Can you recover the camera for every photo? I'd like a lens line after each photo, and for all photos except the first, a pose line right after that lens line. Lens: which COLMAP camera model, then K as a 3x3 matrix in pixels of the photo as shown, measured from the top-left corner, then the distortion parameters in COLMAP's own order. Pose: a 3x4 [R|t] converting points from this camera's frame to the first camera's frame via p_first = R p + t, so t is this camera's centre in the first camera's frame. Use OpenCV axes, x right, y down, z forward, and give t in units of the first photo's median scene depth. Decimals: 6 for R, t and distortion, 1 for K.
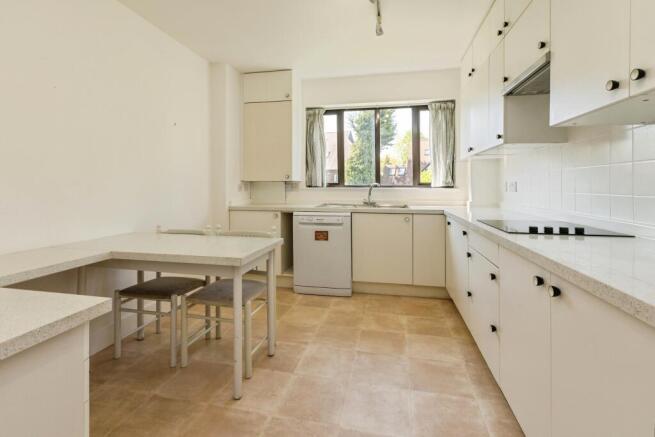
lens RADIAL K [[306.9, 0, 327.3], [0, 306.9, 185.4], [0, 0, 1]] dist [-0.000604, 0.000300]
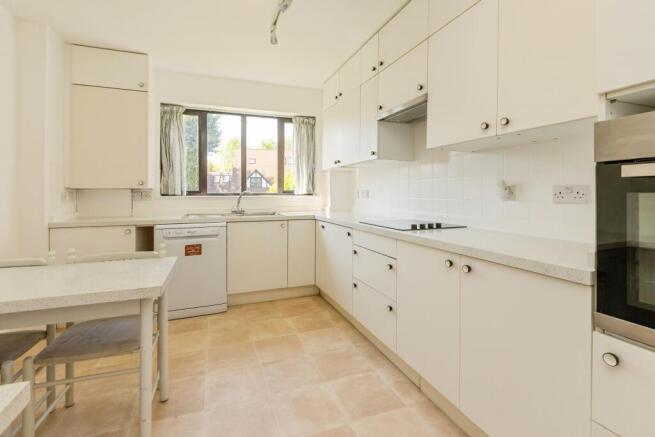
lens RADIAL K [[301.1, 0, 326.1], [0, 301.1, 193.3], [0, 0, 1]] dist [0.001429, 0.000678]
pose [[0.843746, -0.004600, 0.536723, -0.162477], [0.004055, 0.999989, 0.002195, -0.001355], [-0.536728, 0.000324, 0.843755, 0.055339]]
